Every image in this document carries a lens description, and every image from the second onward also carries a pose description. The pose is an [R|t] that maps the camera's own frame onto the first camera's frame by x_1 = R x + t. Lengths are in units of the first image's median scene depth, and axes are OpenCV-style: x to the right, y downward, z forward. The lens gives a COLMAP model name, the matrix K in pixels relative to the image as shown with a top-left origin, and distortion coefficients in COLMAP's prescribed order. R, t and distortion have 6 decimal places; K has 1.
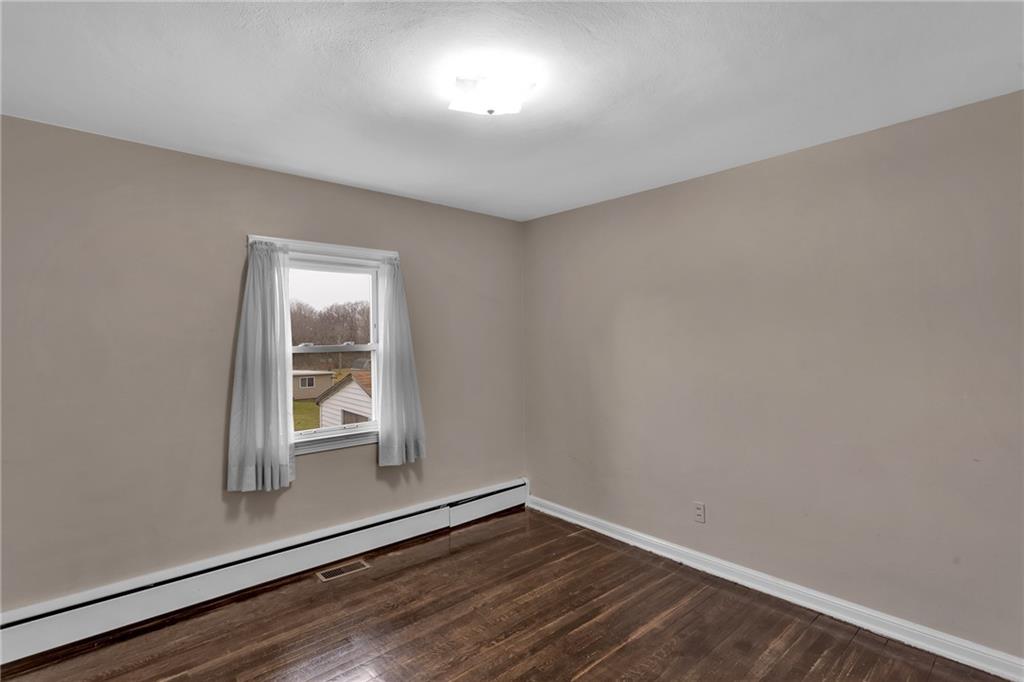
lens RADIAL K [[499.0, 0, 512.0], [0, 499.0, 341.0], [0, 0, 1]] dist [0.022469, -0.000582]
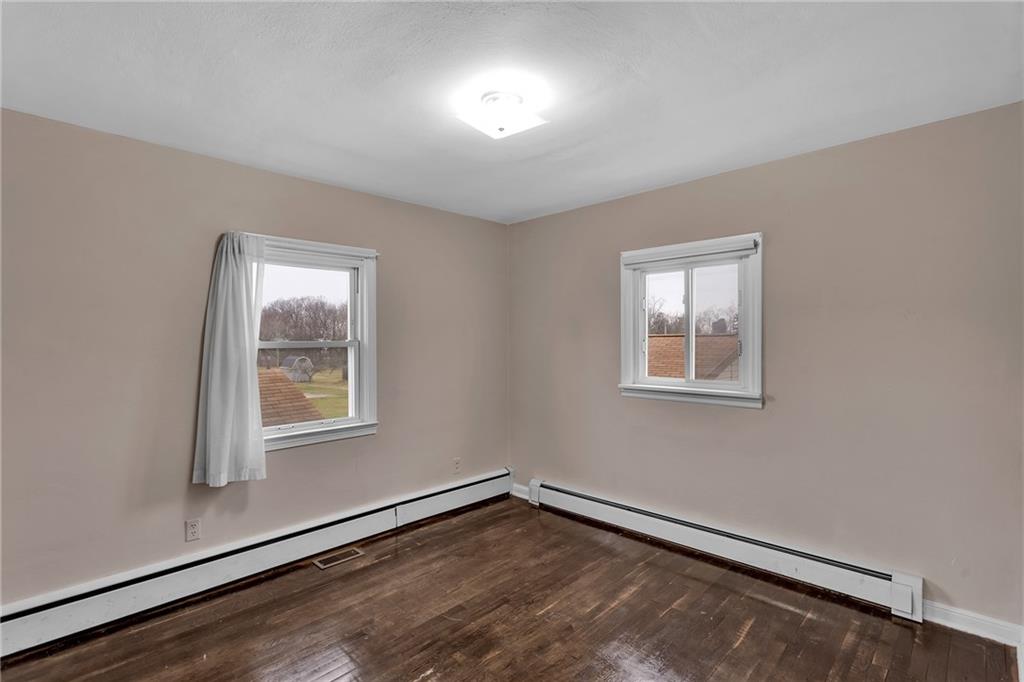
lens RADIAL K [[499.0, 0, 512.0], [0, 499.0, 341.0], [0, 0, 1]] dist [0.022469, -0.000582]
pose [[0.995679, 0.009601, 0.092364, -0.074019], [-0.009894, 0.999947, 0.002716, 0.002098], [-0.092333, -0.003618, 0.995722, -0.060865]]
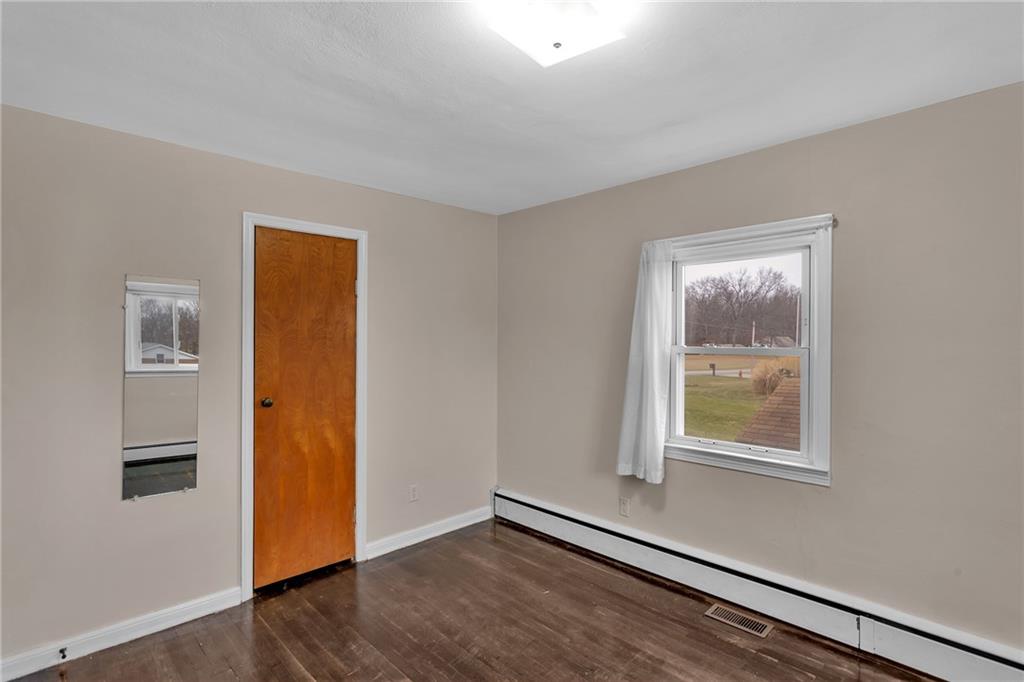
lens RADIAL K [[516.5, 0, 512.0], [0, 516.5, 341.0], [0, 0, 1]] dist [-0.004349, -0.000151]
pose [[0.038678, 0.012064, -0.999179, 0.454981], [-0.004111, 0.999921, 0.011914, -0.008576], [0.999243, 0.003647, 0.038725, 0.554096]]
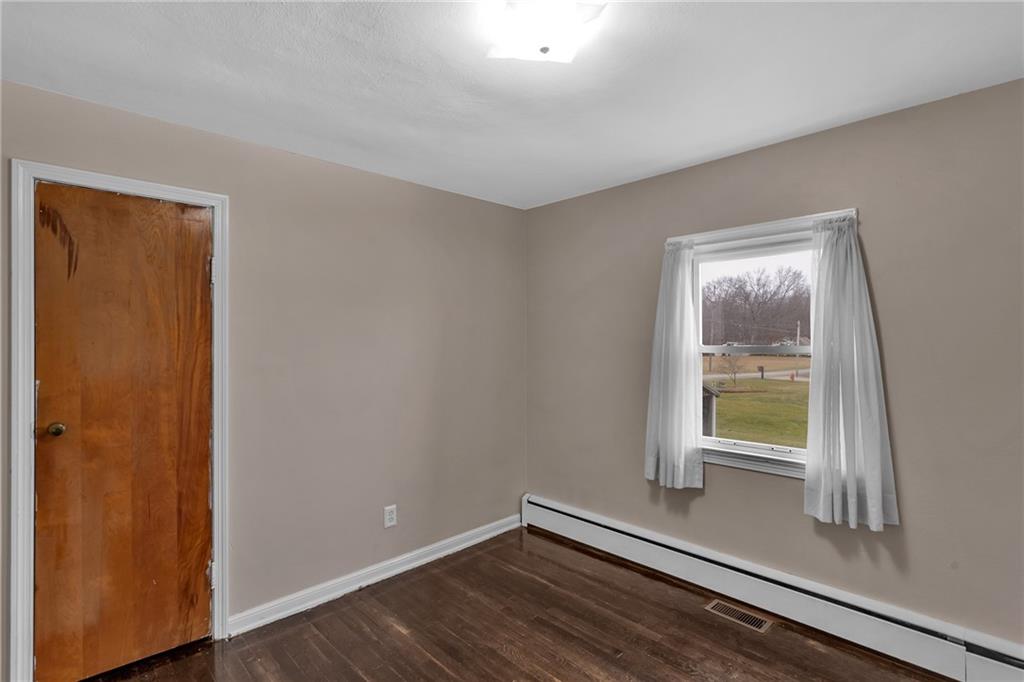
lens RADIAL K [[499.0, 0, 512.0], [0, 499.0, 341.0], [0, 0, 1]] dist [0.022469, -0.000582]
pose [[0.054005, 0.011952, -0.998469, 0.443324], [0.001551, 0.999926, 0.012053, -0.009168], [0.998539, -0.002199, 0.053983, 0.541609]]
